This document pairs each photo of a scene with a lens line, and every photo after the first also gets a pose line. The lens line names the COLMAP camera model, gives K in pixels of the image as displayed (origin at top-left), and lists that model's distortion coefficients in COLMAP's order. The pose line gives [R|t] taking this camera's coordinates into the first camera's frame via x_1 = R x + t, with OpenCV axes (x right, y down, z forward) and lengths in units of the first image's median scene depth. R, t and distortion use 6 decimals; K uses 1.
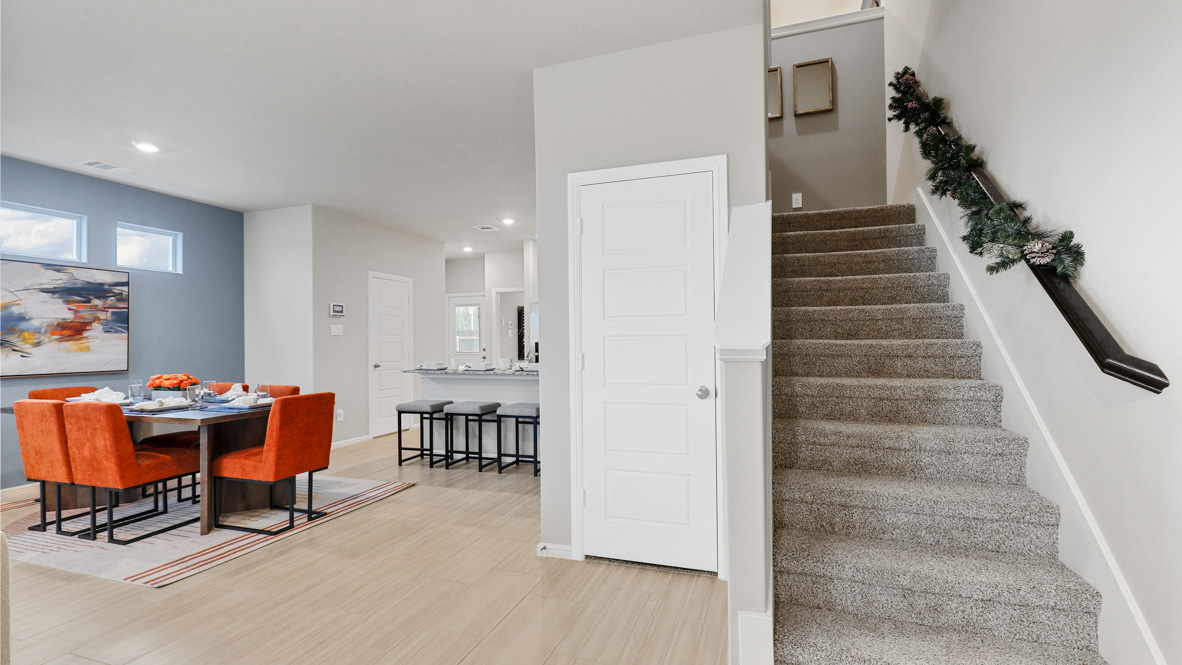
lens RADIAL K [[536.1, 0, 592.1], [0, 536.1, 336.0], [0, 0, 1]] dist [-0.001718, 0.000343]
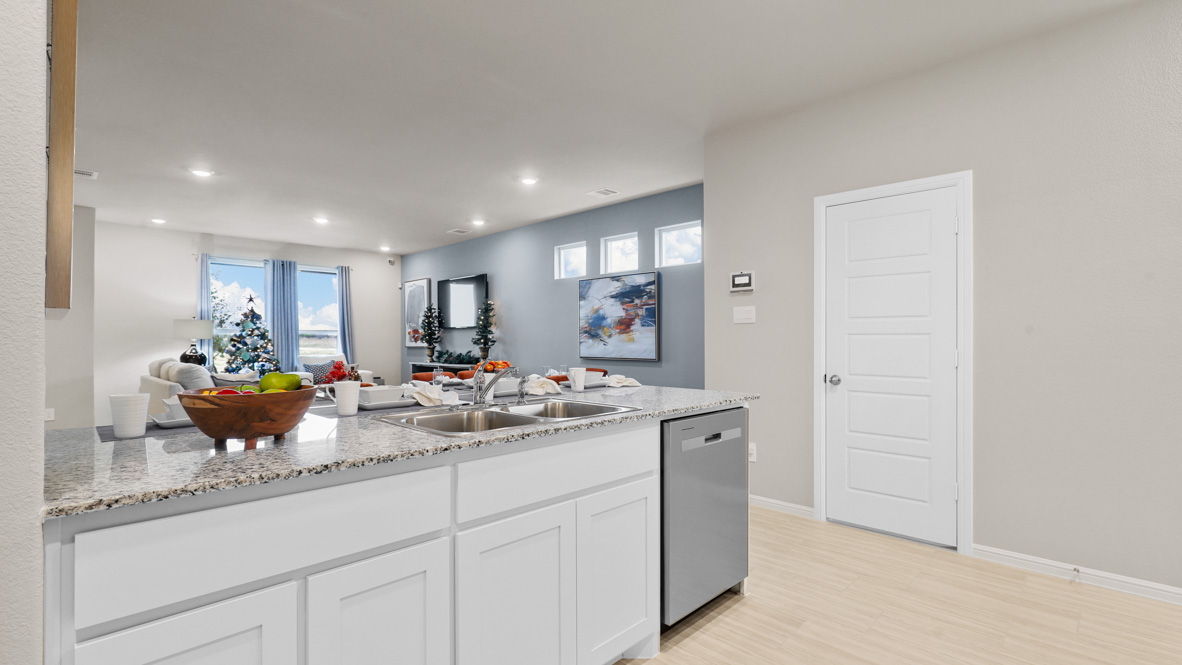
lens RADIAL K [[536.1, 0, 594.4], [0, 536.1, 336.6], [0, 0, 1]] dist [-0.001718, 0.000343]
pose [[-0.424358, 0.007137, -0.905466, 0.229027], [0.017447, 0.999848, -0.000296, 0.016334], [0.905326, -0.015923, -0.424418, 1.533394]]
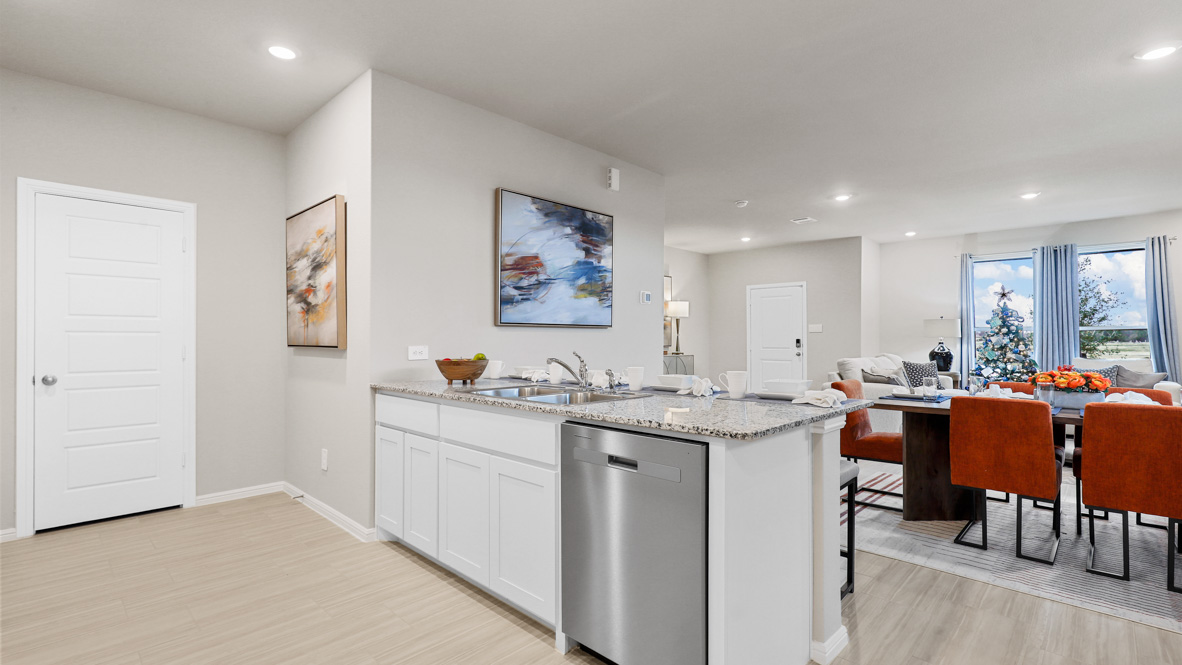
lens RADIAL K [[536.1, 0, 588.8], [0, 536.1, 338.3], [0, 0, 1]] dist [-0.001718, 0.000343]
pose [[-0.906620, 0.008727, 0.421859, -0.407010], [0.002706, 0.999886, -0.014868, 0.027033], [-0.421940, -0.012338, -0.906540, 1.780299]]
